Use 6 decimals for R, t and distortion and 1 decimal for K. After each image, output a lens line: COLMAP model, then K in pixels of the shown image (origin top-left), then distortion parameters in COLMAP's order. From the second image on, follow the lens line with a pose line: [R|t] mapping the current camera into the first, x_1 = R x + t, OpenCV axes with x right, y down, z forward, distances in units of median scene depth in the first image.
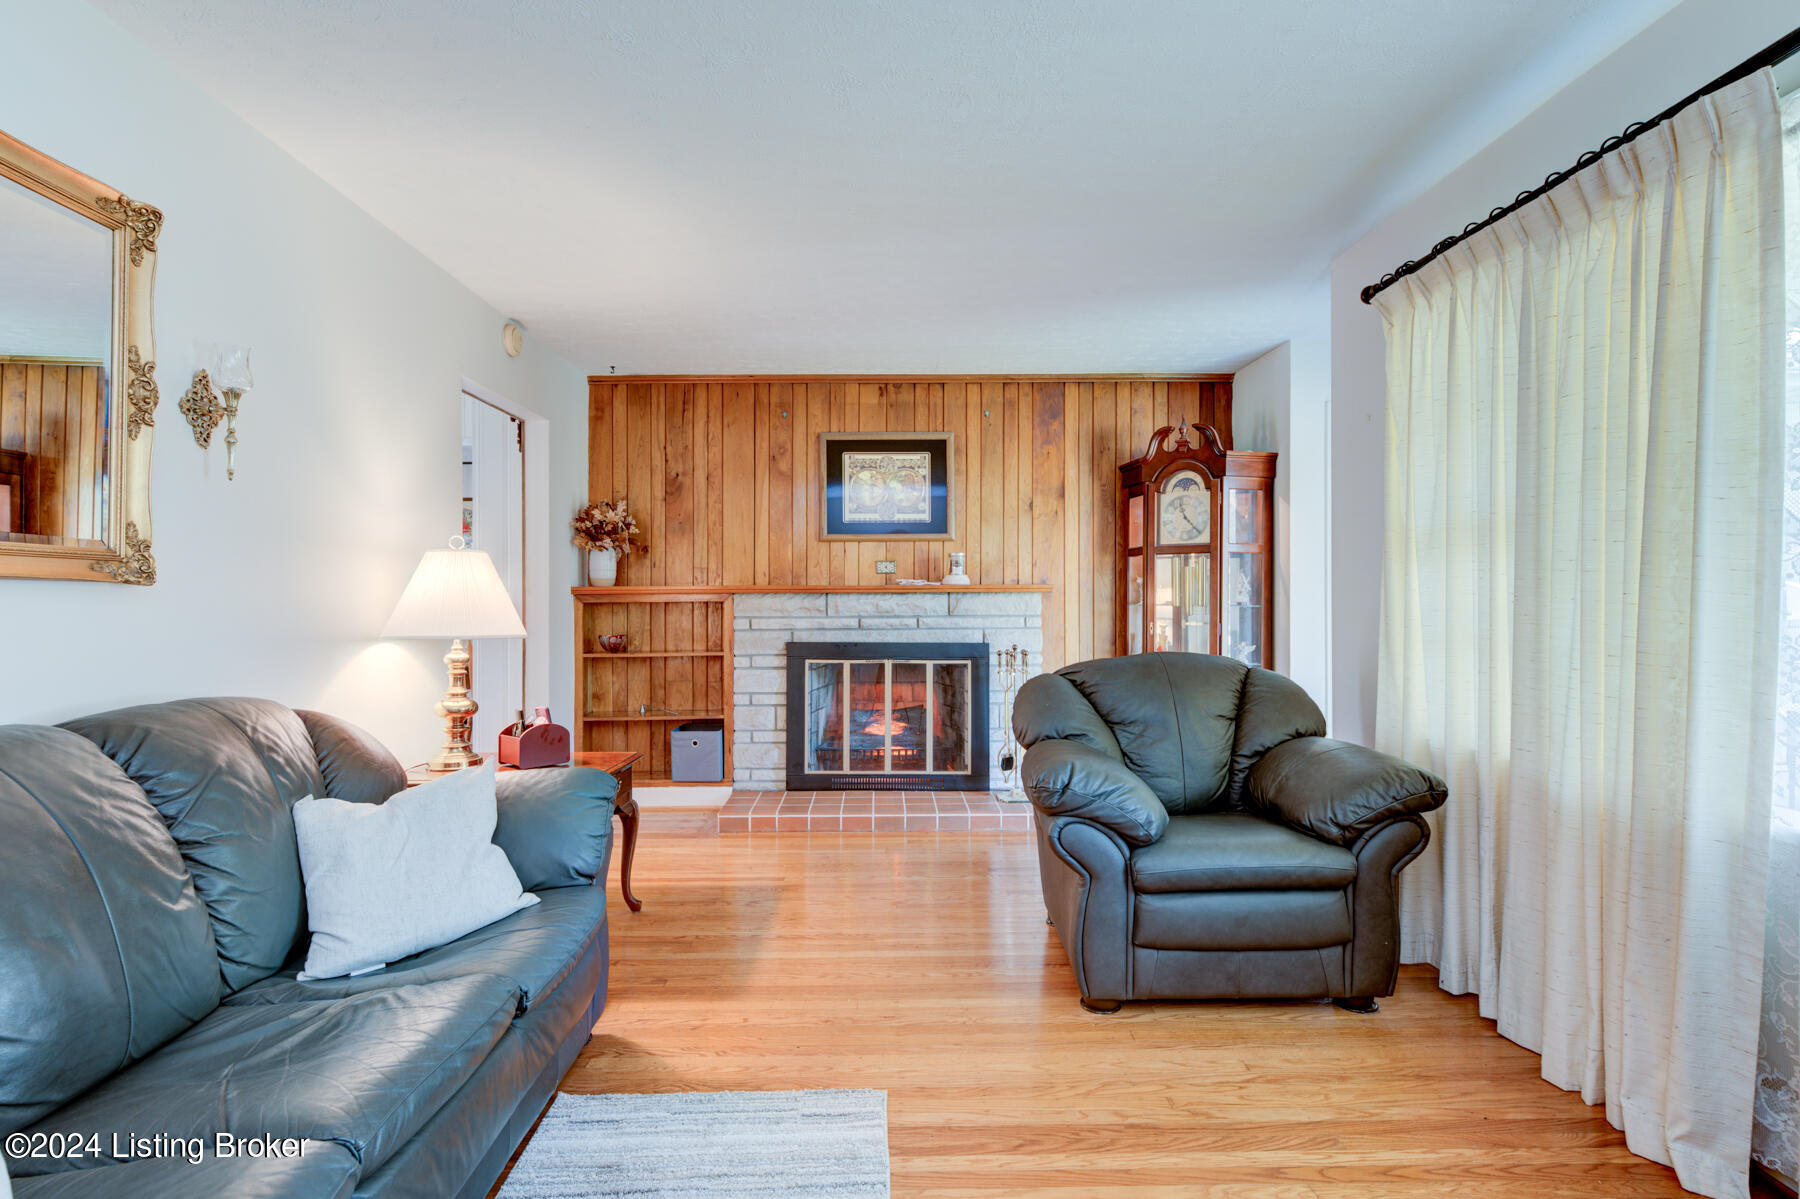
lens RADIAL K [[910.2, 0, 898.5], [0, 910.2, 599.8], [0, 0, 1]] dist [-0.001470, -0.000143]
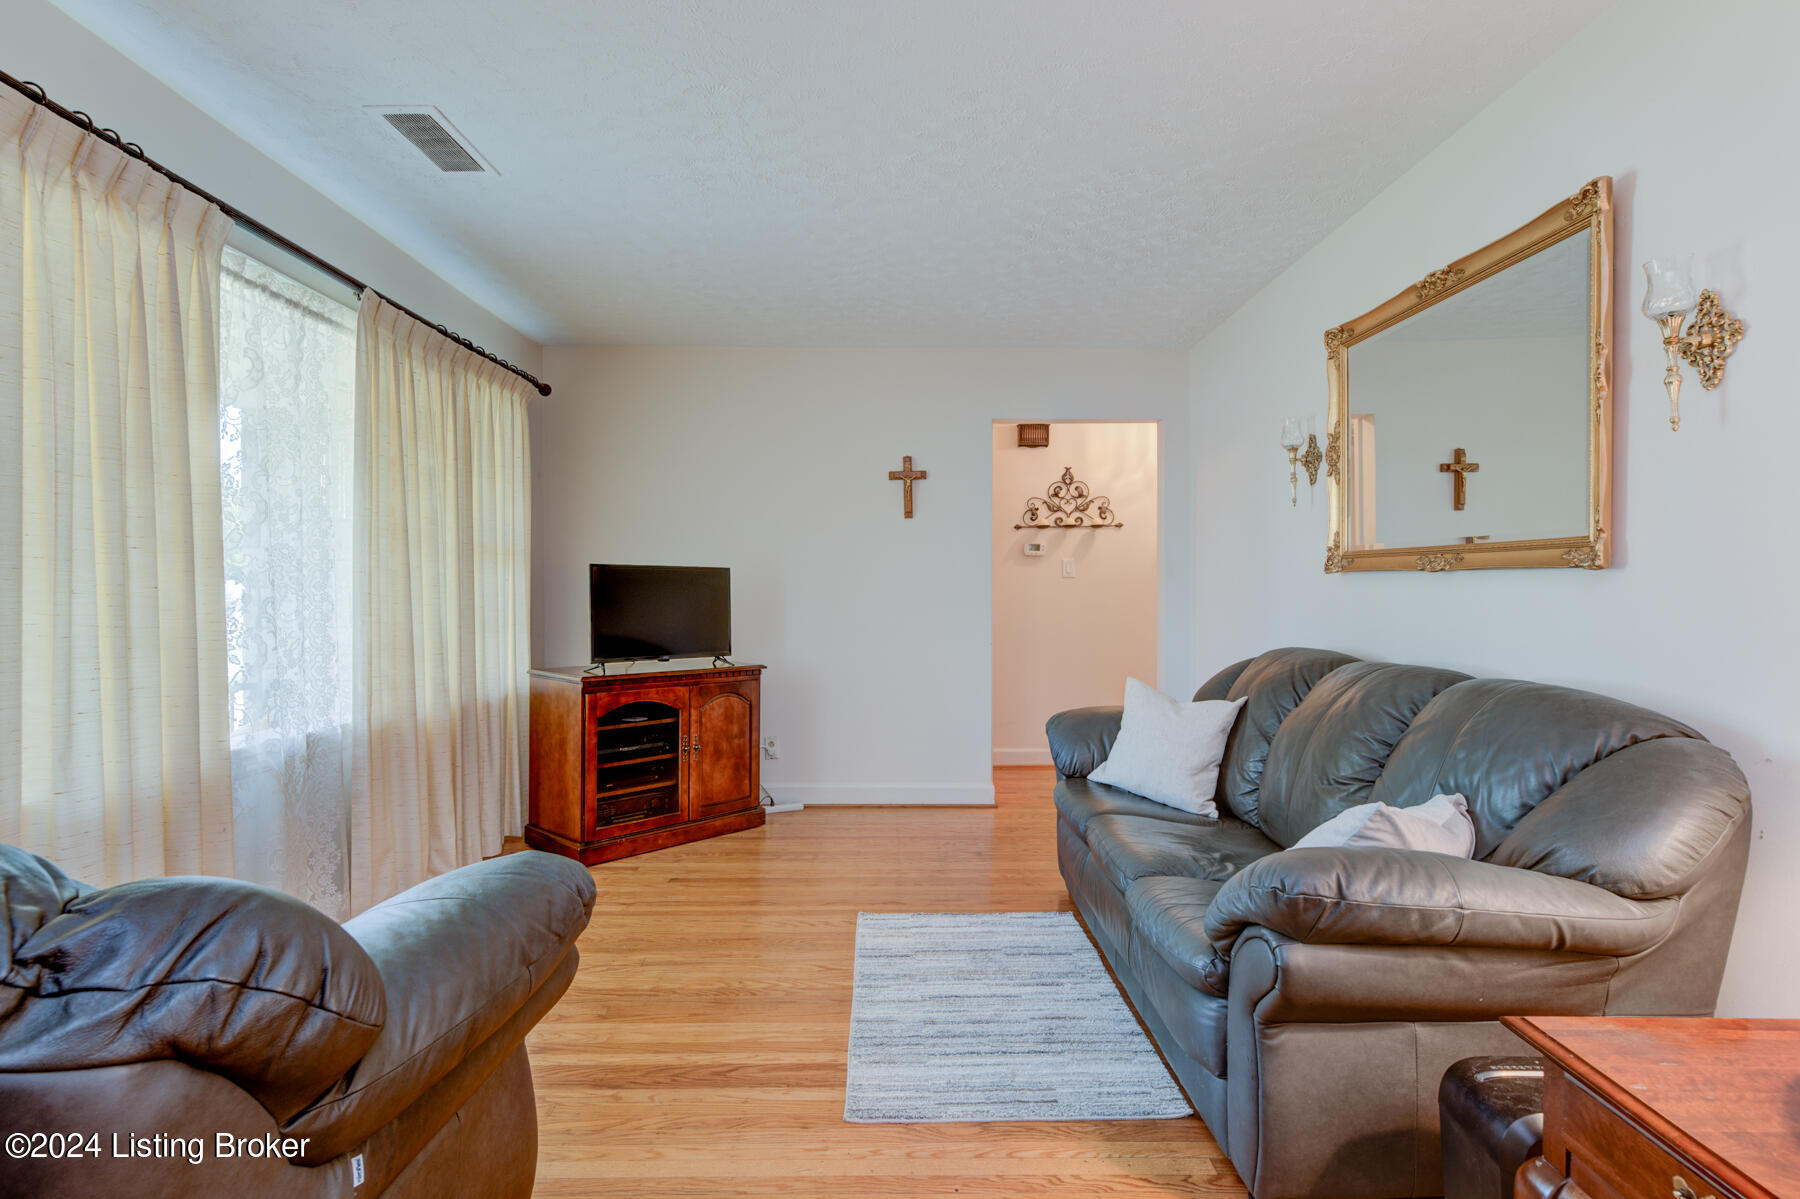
lens RADIAL K [[910.2, 0, 899.5], [0, 910.2, 600.8], [0, 0, 1]] dist [-0.001470, -0.000143]
pose [[-0.999908, 0.007141, 0.011553, -0.092534], [0.007299, 0.999879, 0.013709, 0.000157], [-0.011453, 0.013792, -0.999839, 2.110118]]
